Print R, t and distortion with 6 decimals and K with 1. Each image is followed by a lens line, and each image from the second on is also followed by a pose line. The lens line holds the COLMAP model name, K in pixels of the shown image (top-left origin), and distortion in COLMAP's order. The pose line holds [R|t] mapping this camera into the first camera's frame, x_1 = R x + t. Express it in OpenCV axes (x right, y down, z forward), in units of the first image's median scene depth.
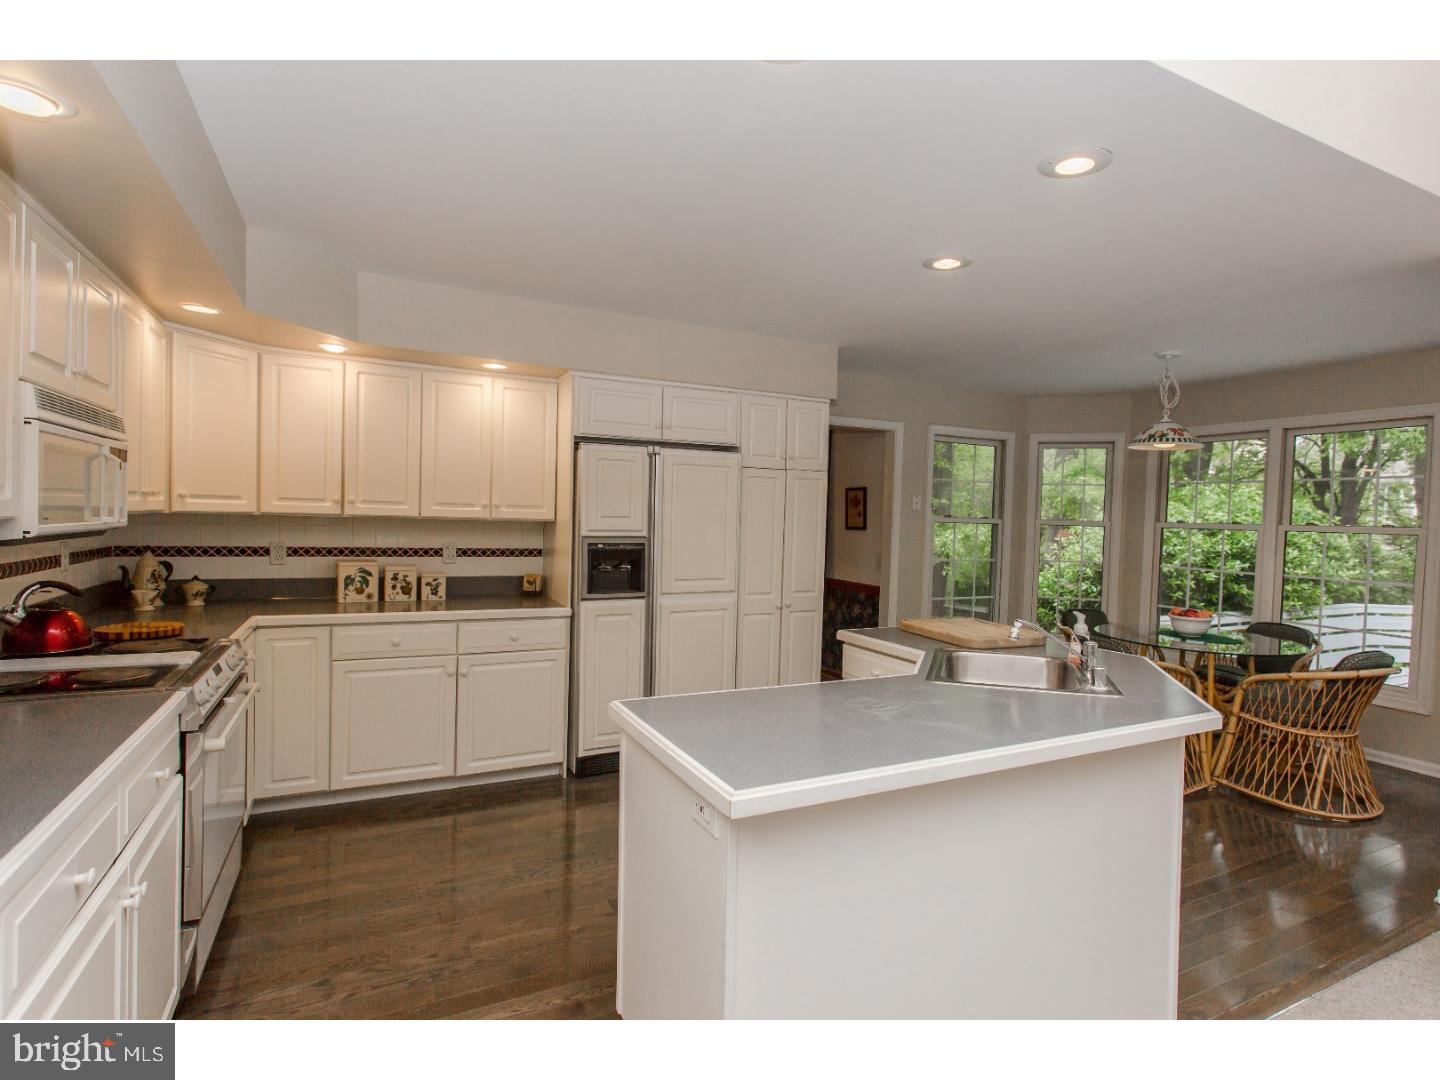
lens RADIAL K [[730.4, 0, 727.2], [0, 730.4, 536.9], [0, 0, 1]] dist [0.006850, 0.000444]
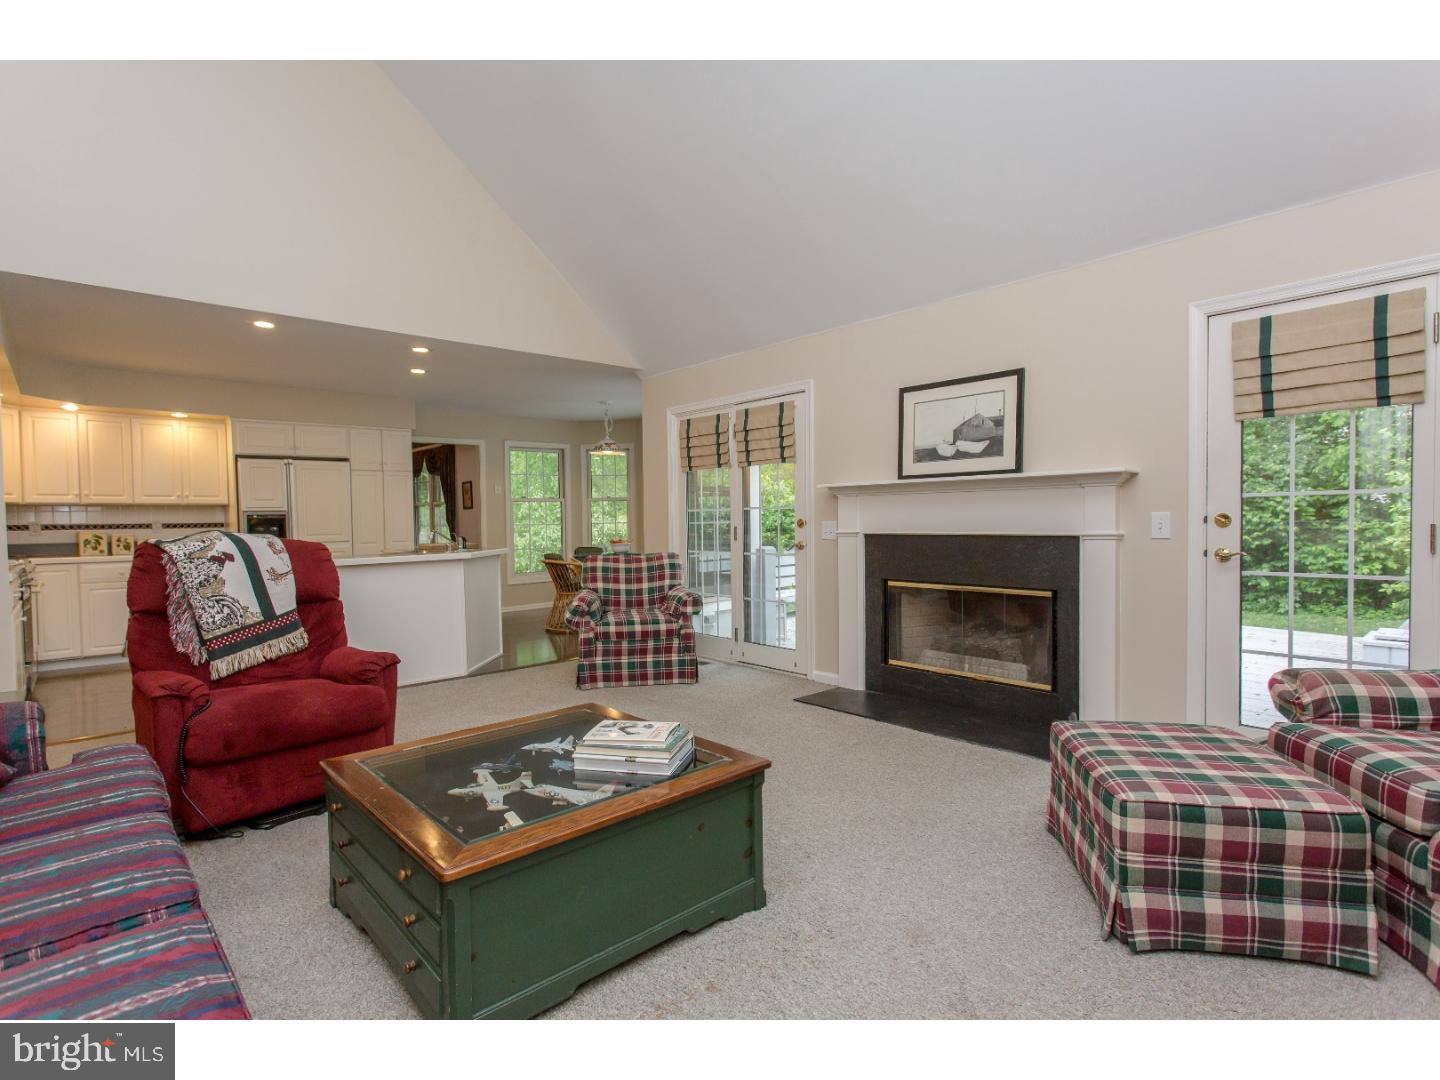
lens RADIAL K [[730.4, 0, 714.3], [0, 730.4, 539.9], [0, 0, 1]] dist [0.006850, 0.000444]
pose [[0.963628, -0.050364, 0.262460, 0.428890], [0.049684, 0.998722, 0.009230, 0.107981], [-0.262589, 0.004146, 0.964899, -1.002973]]
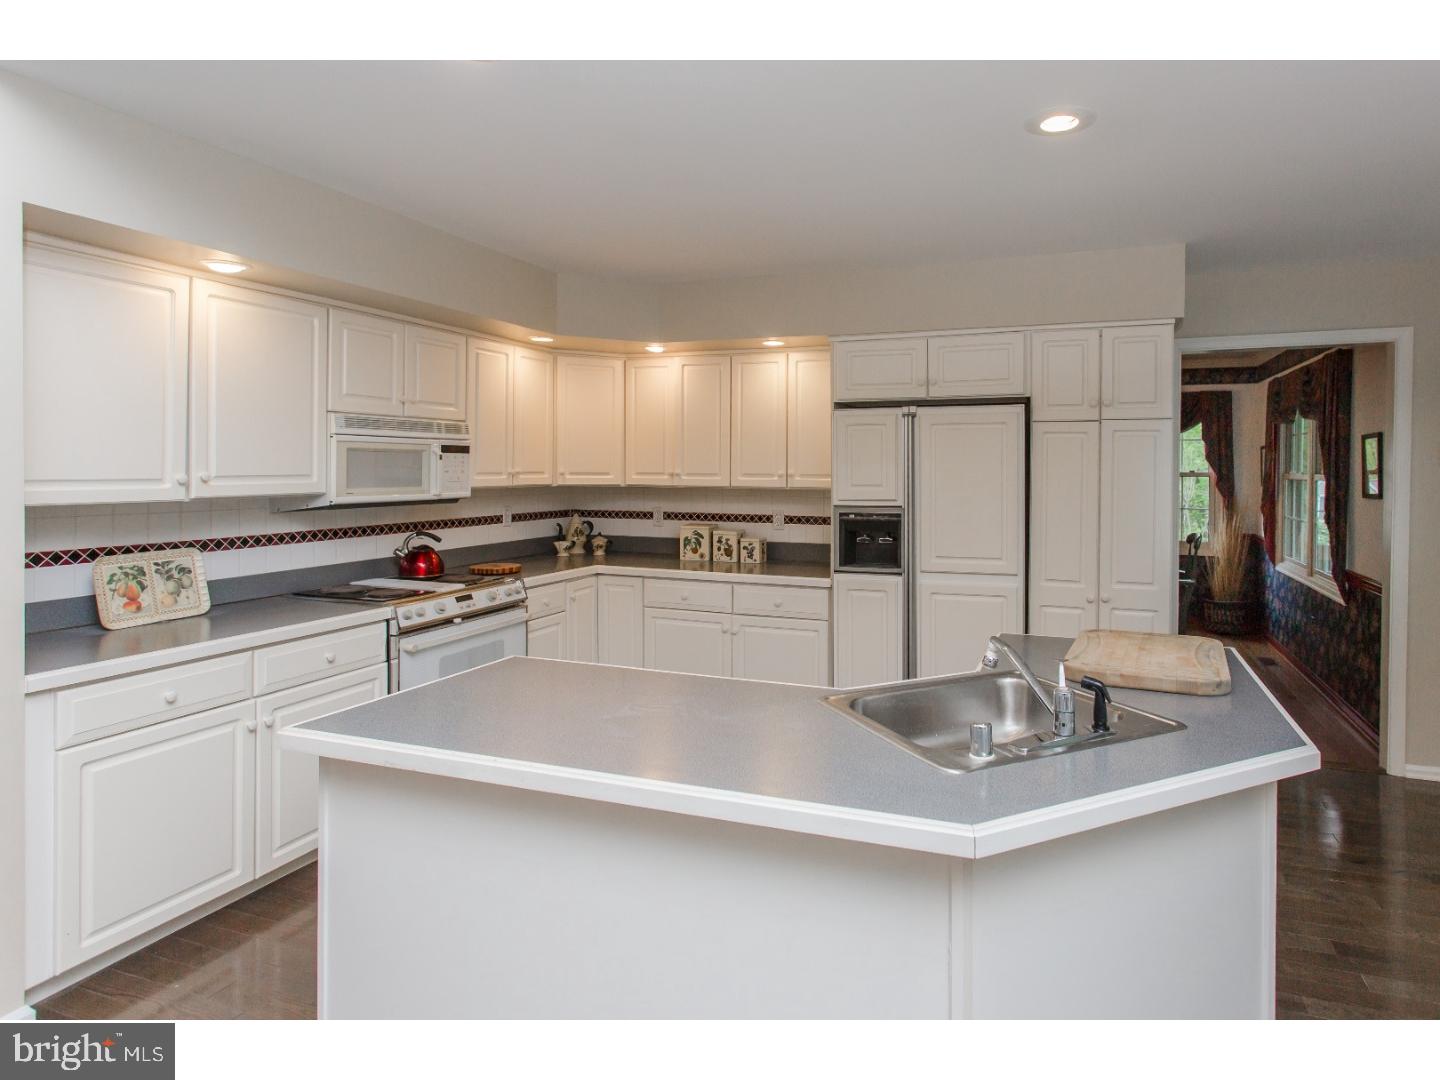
lens RADIAL K [[800.7, 0, 812.3], [0, 800.7, 460.1], [0, 0, 1]] dist [0.004187, 0.000661]
pose [[0.703660, -0.029625, -0.709919, 0.528286], [-0.006664, 0.998811, -0.048285, -0.009665], [0.710506, 0.038707, 0.702626, 0.230122]]
